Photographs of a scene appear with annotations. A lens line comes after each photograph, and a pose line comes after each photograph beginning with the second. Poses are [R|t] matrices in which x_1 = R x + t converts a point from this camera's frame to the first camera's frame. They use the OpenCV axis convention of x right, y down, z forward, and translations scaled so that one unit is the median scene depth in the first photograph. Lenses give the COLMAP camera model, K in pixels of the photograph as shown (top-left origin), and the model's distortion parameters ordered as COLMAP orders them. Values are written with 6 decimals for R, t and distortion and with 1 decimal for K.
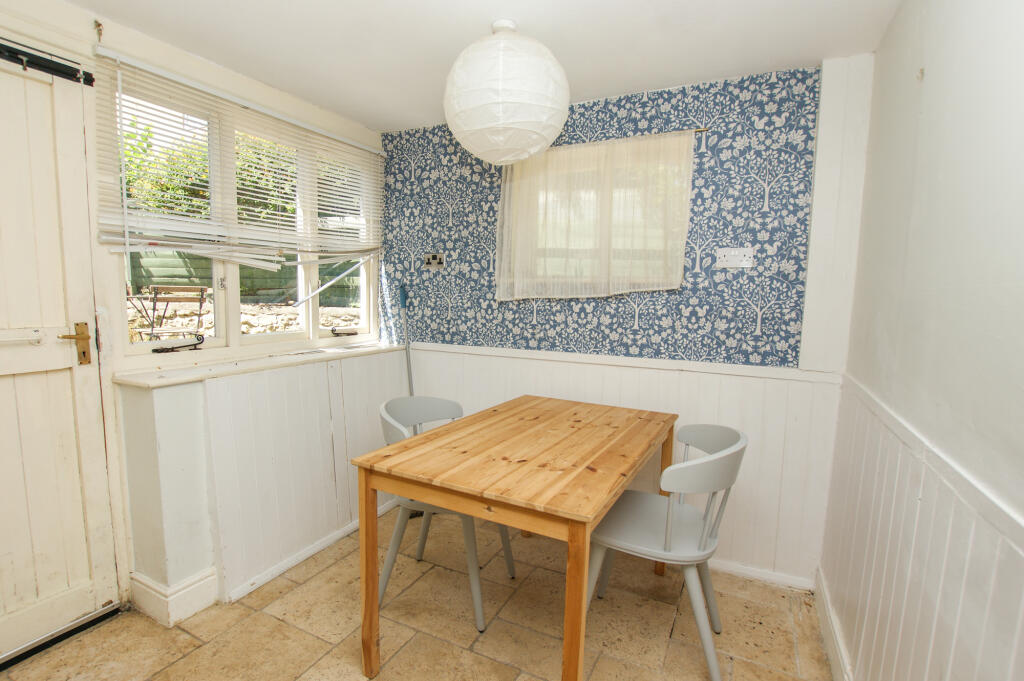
lens RADIAL K [[492.1, 0, 514.6], [0, 492.1, 336.3], [0, 0, 1]] dist [0.001586, 0.000073]
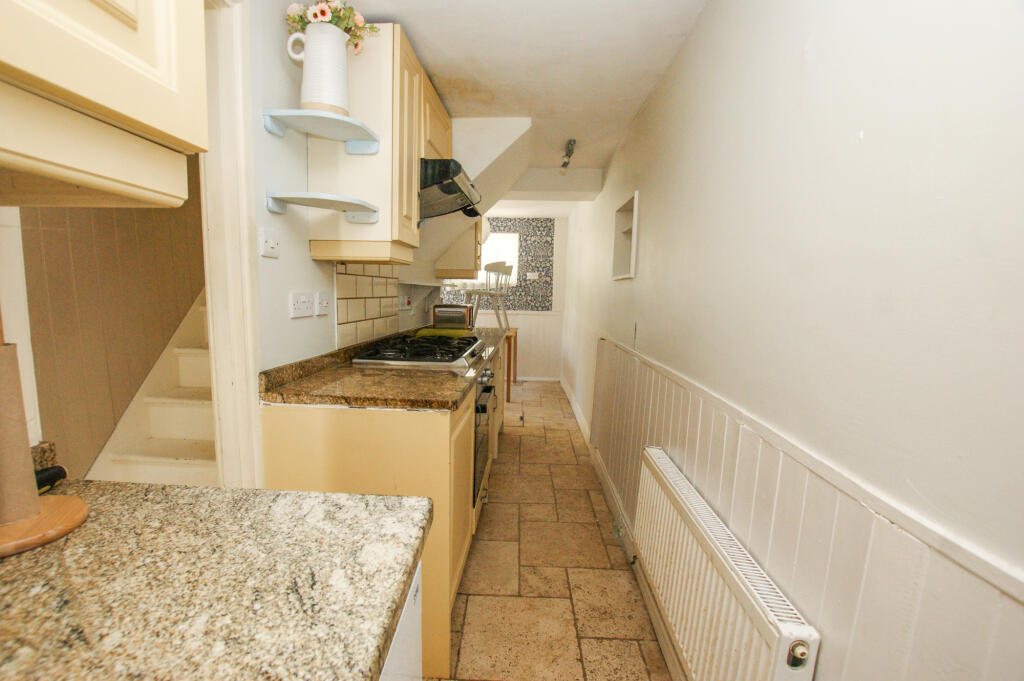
lens RADIAL K [[492.1, 0, 512.3], [0, 492.1, 340.9], [0, 0, 1]] dist [0.001586, 0.000073]
pose [[0.903244, -0.045403, 0.426719, -0.950901], [0.038347, 0.998949, 0.025117, 0.155192], [-0.427411, -0.006323, 0.904035, -1.644659]]
